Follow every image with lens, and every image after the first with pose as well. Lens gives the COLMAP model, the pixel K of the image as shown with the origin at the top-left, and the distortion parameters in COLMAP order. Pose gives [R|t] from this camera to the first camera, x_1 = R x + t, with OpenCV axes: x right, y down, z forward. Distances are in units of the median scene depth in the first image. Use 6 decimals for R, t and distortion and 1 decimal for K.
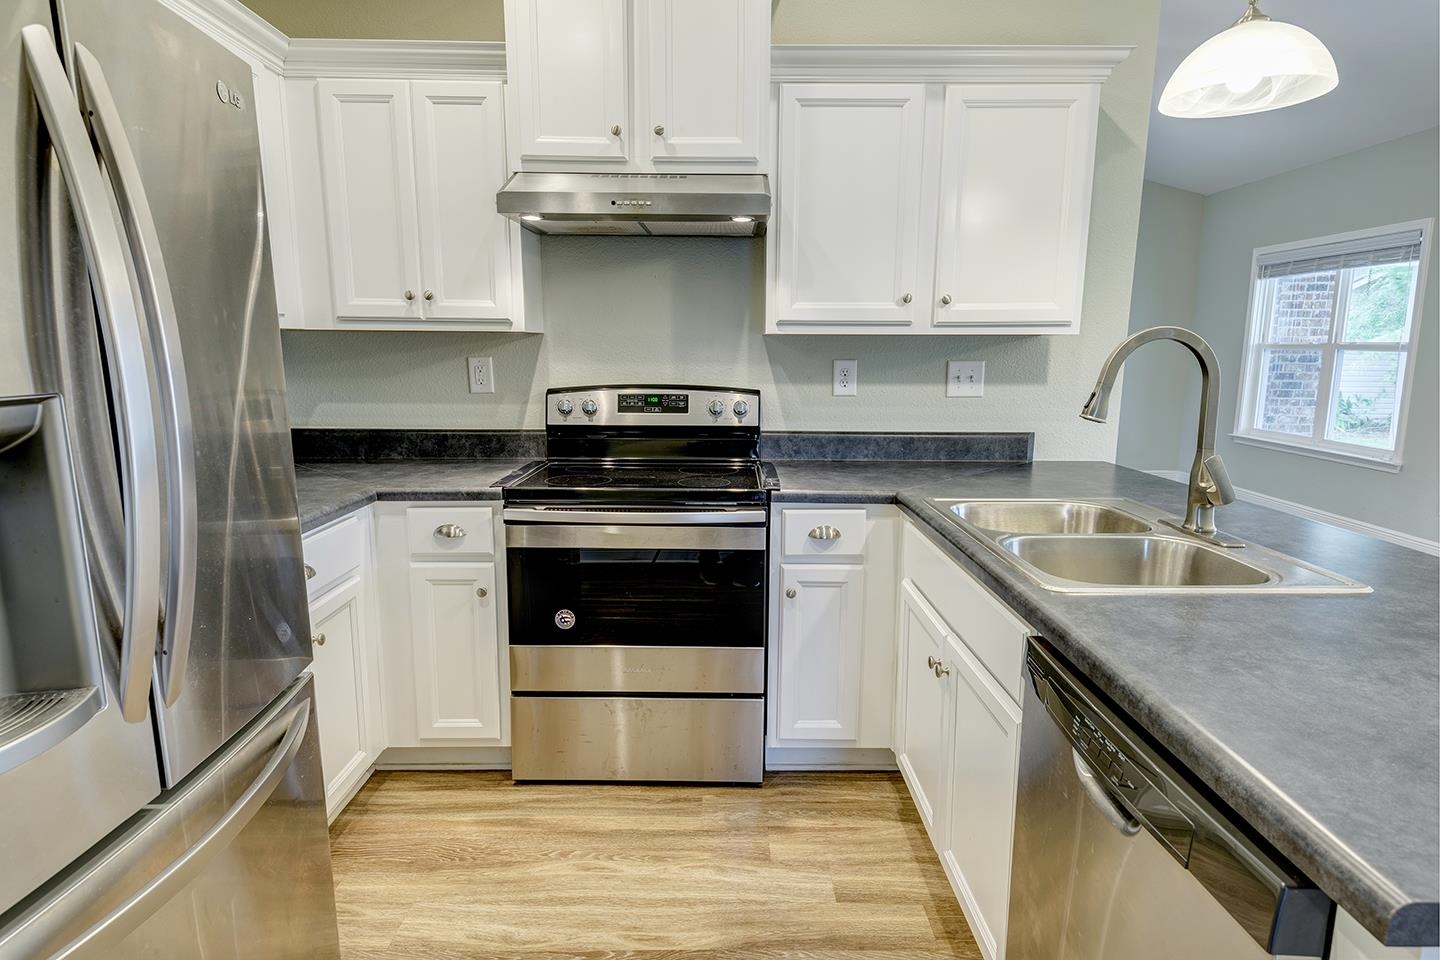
lens RADIAL K [[793.3, 0, 723.5], [0, 793.3, 478.5], [0, 0, 1]] dist [0.048781, -0.032531]
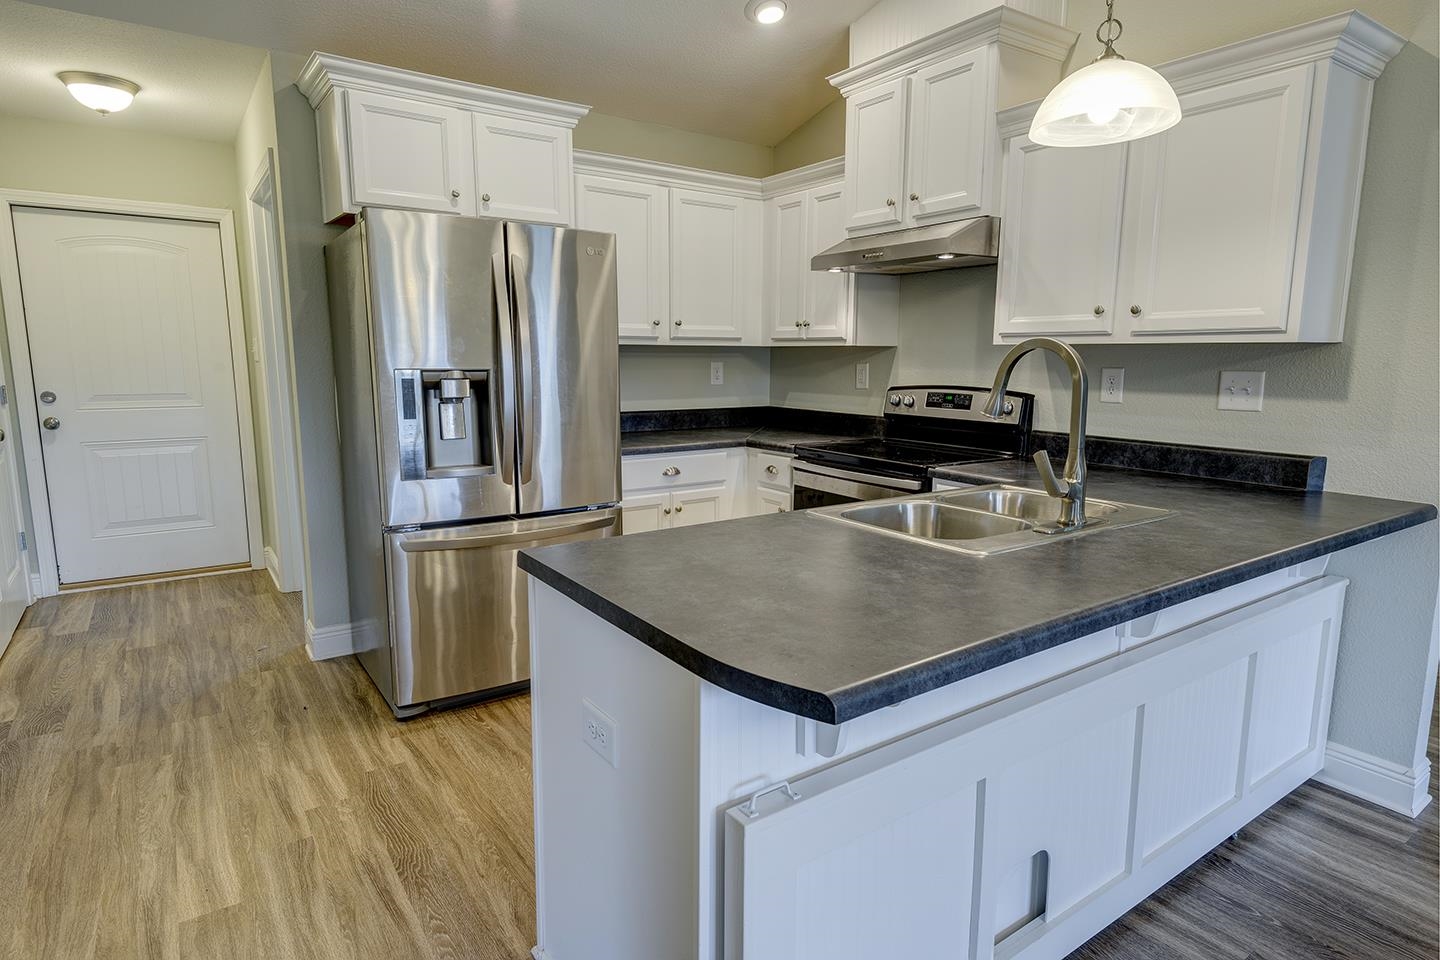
lens RADIAL K [[793.3, 0, 723.5], [0, 793.3, 478.5], [0, 0, 1]] dist [0.048781, -0.032531]
pose [[0.567715, 0.126739, -0.813411, 0.827863], [-0.138783, 0.988670, 0.057184, 0.004688], [0.811443, 0.080423, 0.578872, -0.009244]]
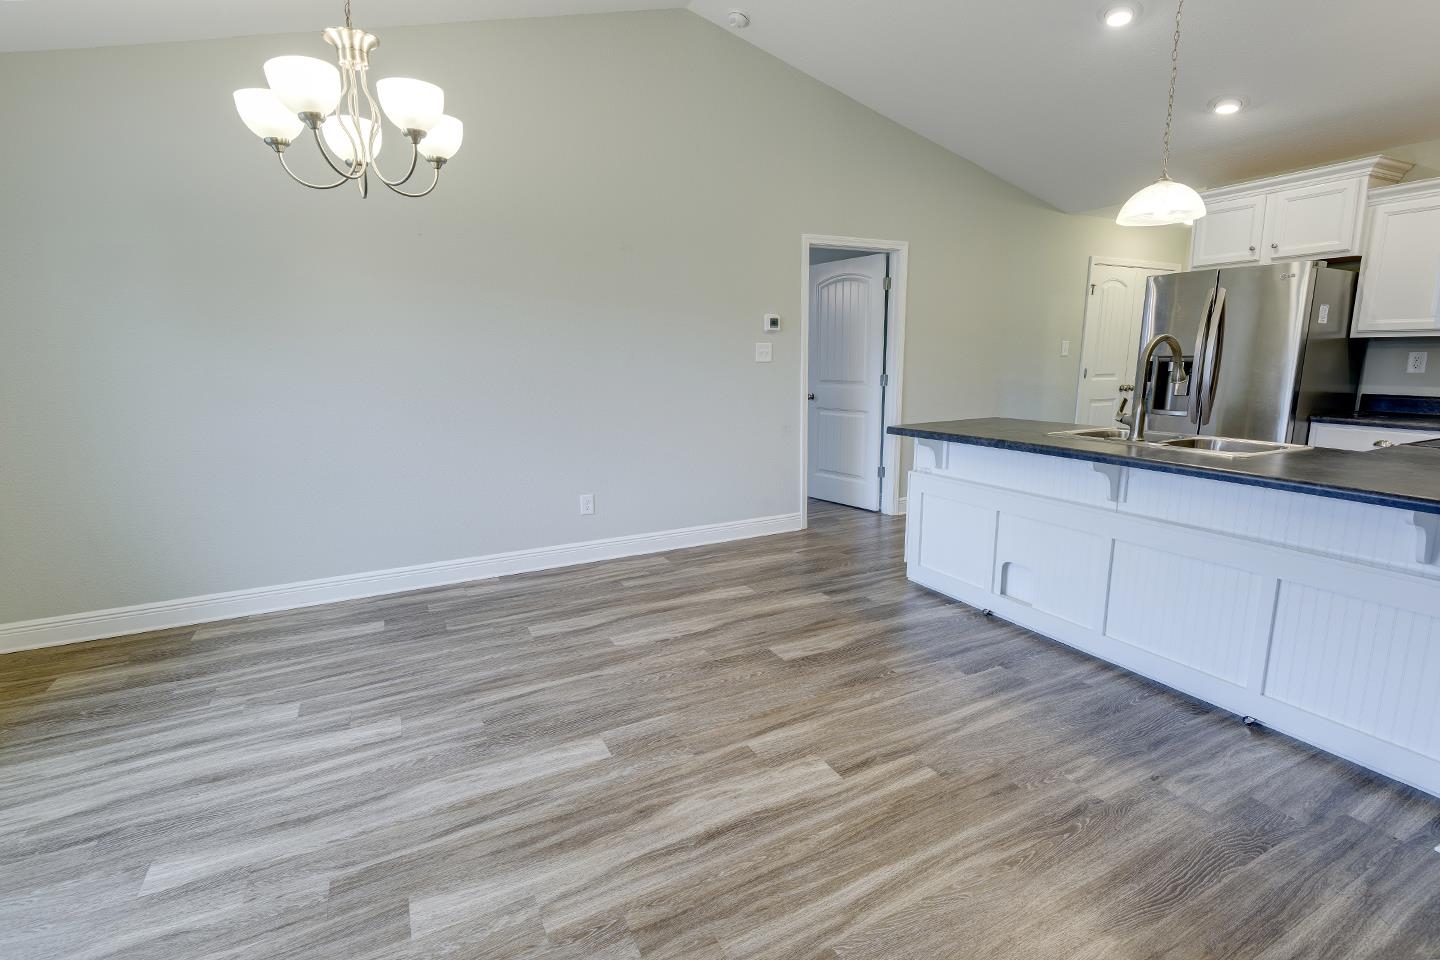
lens RADIAL K [[662.8, 0, 723.6], [0, 662.8, 480.6], [0, 0, 1]] dist [0.009464, -0.006541]
pose [[-0.891363, 0.087127, -0.444839, 1.510280], [-0.070773, 0.942568, 0.326430, -0.204520], [0.447732, 0.322450, -0.834004, 1.323977]]
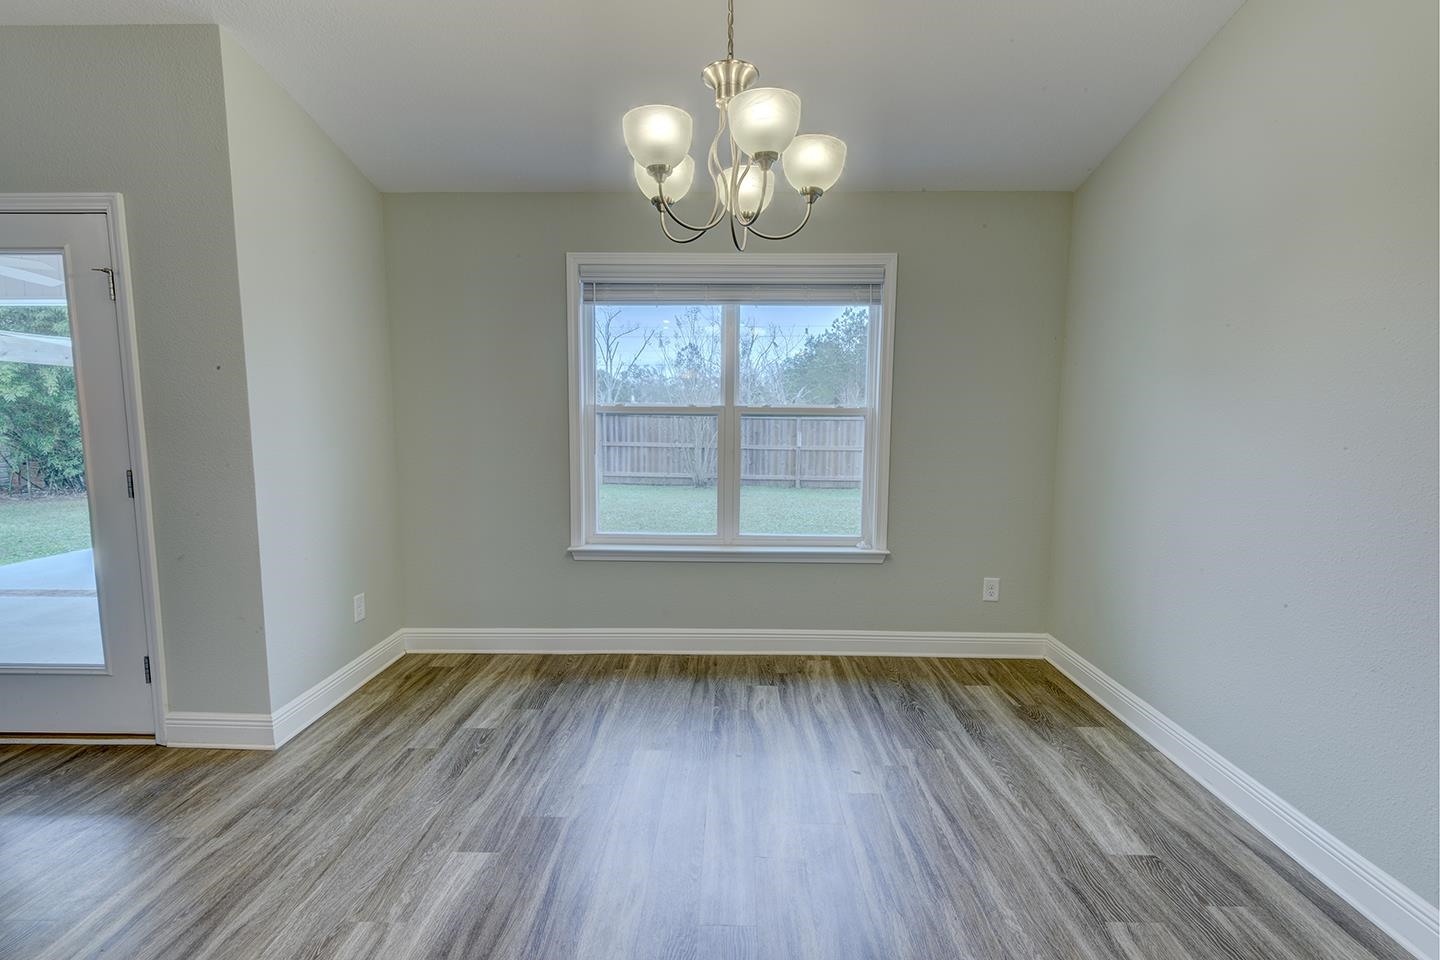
lens RADIAL K [[646.1, 0, 724.1], [0, 646.1, 478.0], [0, 0, 1]] dist [0.033927, -0.022000]
pose [[0.023008, -0.109963, 0.993669, 0.808313], [0.161202, 0.981334, 0.104865, -0.069106], [-0.986653, 0.157769, 0.040305, 0.409384]]
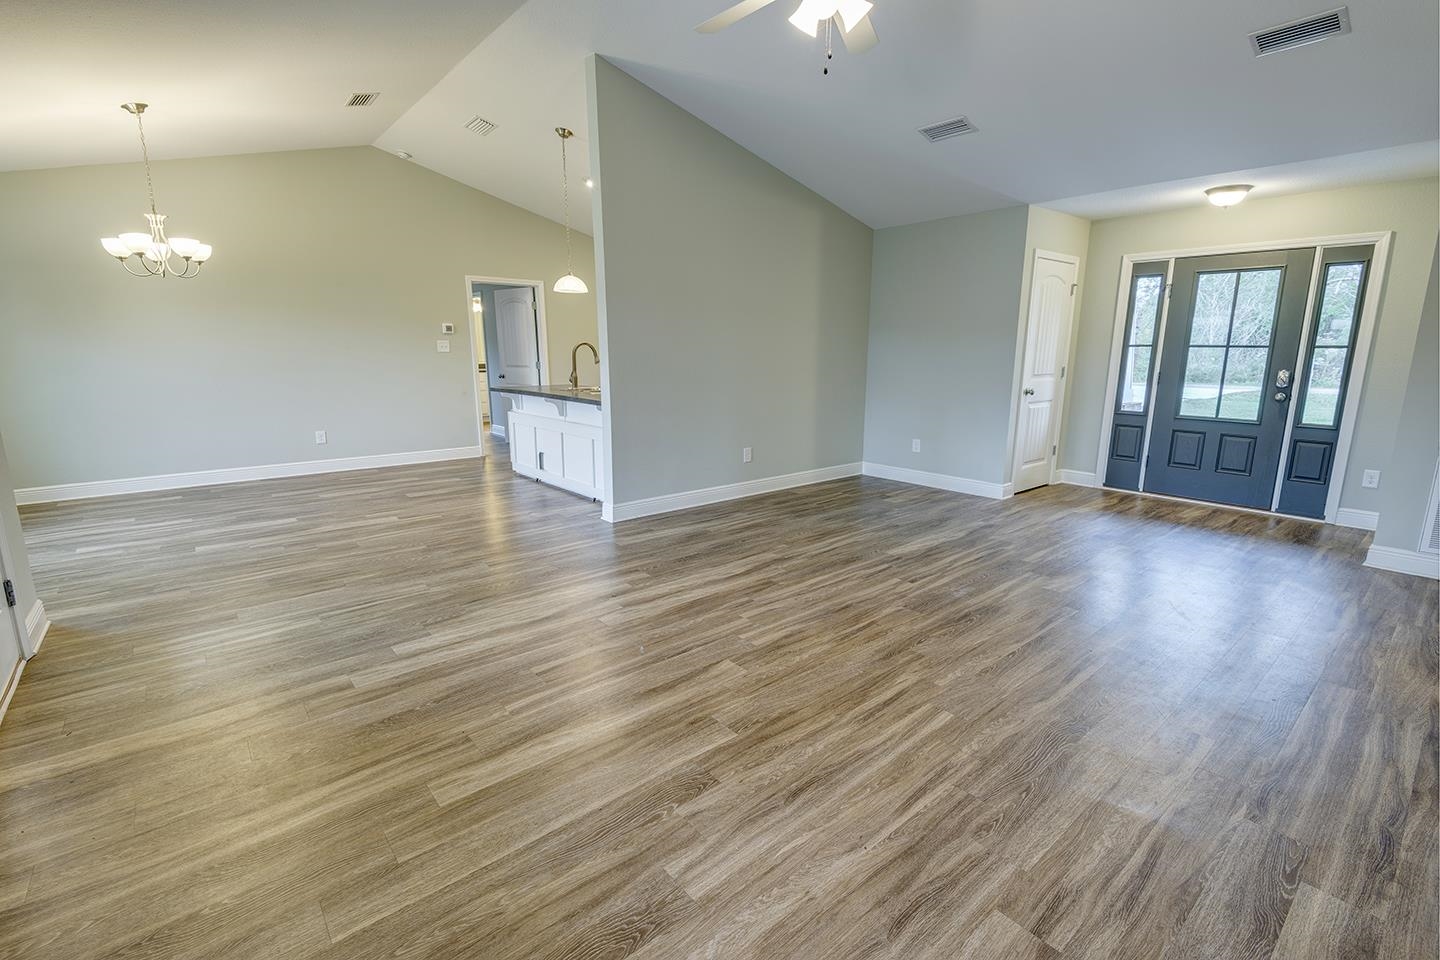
lens RADIAL K [[646.1, 0, 724.1], [0, 646.1, 478.0], [0, 0, 1]] dist [0.033927, -0.022000]
pose [[-0.766906, 0.118491, -0.630725, 1.527768], [-0.112233, 0.942898, 0.313602, -0.455466], [0.631869, 0.311292, -0.709816, 2.819887]]
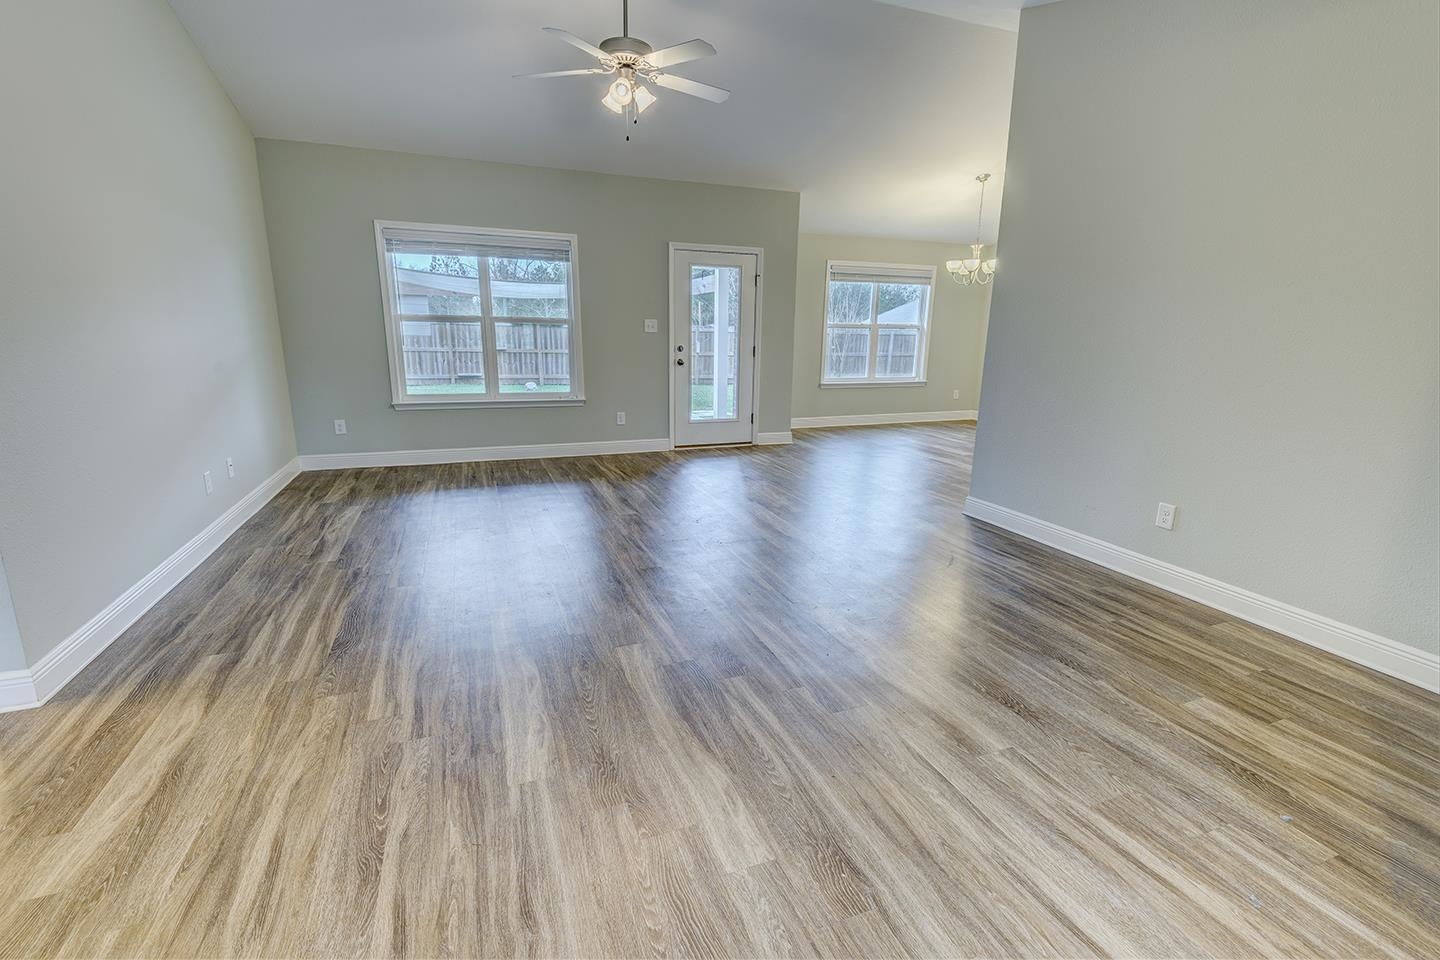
lens RADIAL K [[646.1, 0, 724.1], [0, 646.1, 478.0], [0, 0, 1]] dist [0.033927, -0.022000]
pose [[-0.359936, -0.224282, 0.905618, -0.857271], [0.136347, 0.947609, 0.288873, -0.410439], [-0.922960, 0.227454, -0.310498, 2.459269]]
